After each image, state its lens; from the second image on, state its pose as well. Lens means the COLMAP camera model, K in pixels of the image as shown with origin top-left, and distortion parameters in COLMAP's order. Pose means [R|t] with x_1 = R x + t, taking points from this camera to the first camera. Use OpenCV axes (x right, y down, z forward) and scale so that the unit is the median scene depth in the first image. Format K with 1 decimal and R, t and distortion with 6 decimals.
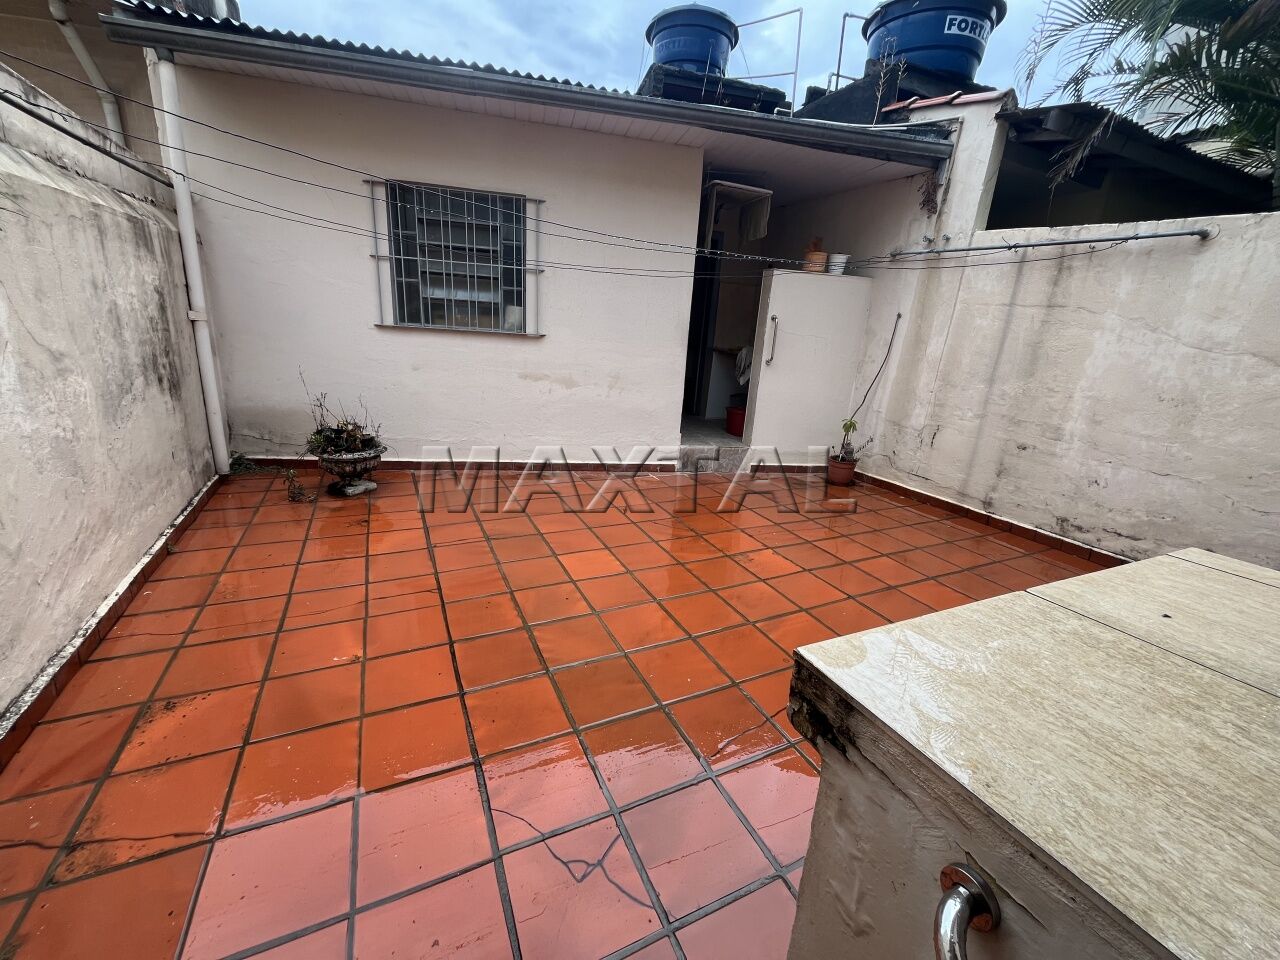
lens RADIAL K [[515.9, 0, 636.9], [0, 515.9, 479.2], [0, 0, 1]] dist [-0.002534, 0.000203]
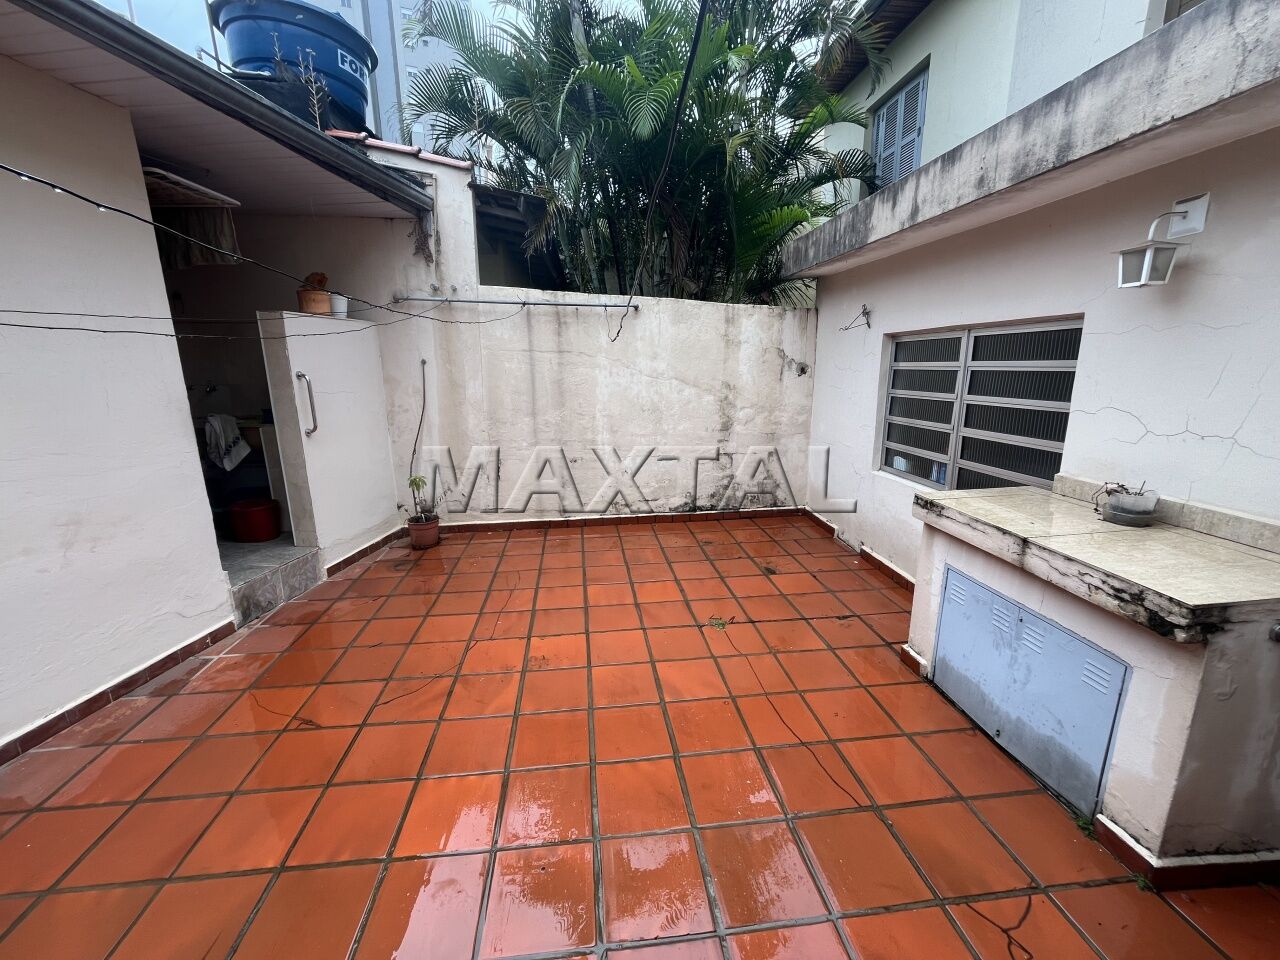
lens RADIAL K [[515.9, 0, 636.9], [0, 515.9, 479.2], [0, 0, 1]] dist [-0.002534, 0.000203]
pose [[0.322202, -0.272754, 0.906527, -0.355175], [0.296800, 0.938419, 0.176859, -0.191369], [-0.898941, 0.212073, 0.383314, 0.370142]]
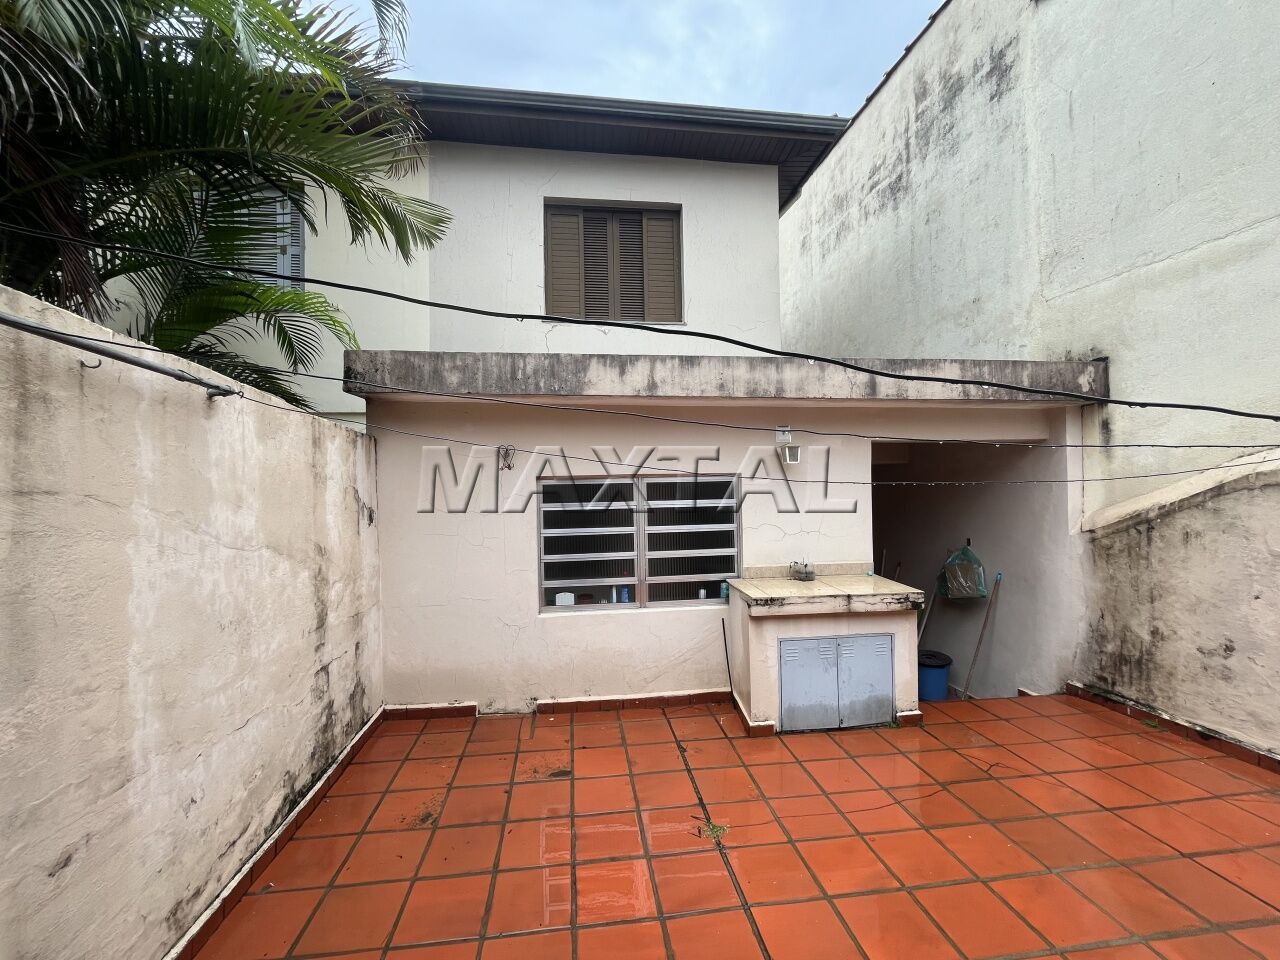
lens RADIAL K [[515.9, 0, 636.9], [0, 515.9, 479.2], [0, 0, 1]] dist [-0.002534, 0.000203]
pose [[-0.948488, -0.042439, 0.313959, 0.254504], [0.046422, 0.961675, 0.270234, -0.387412], [-0.313395, 0.270888, -0.910167, 1.092308]]
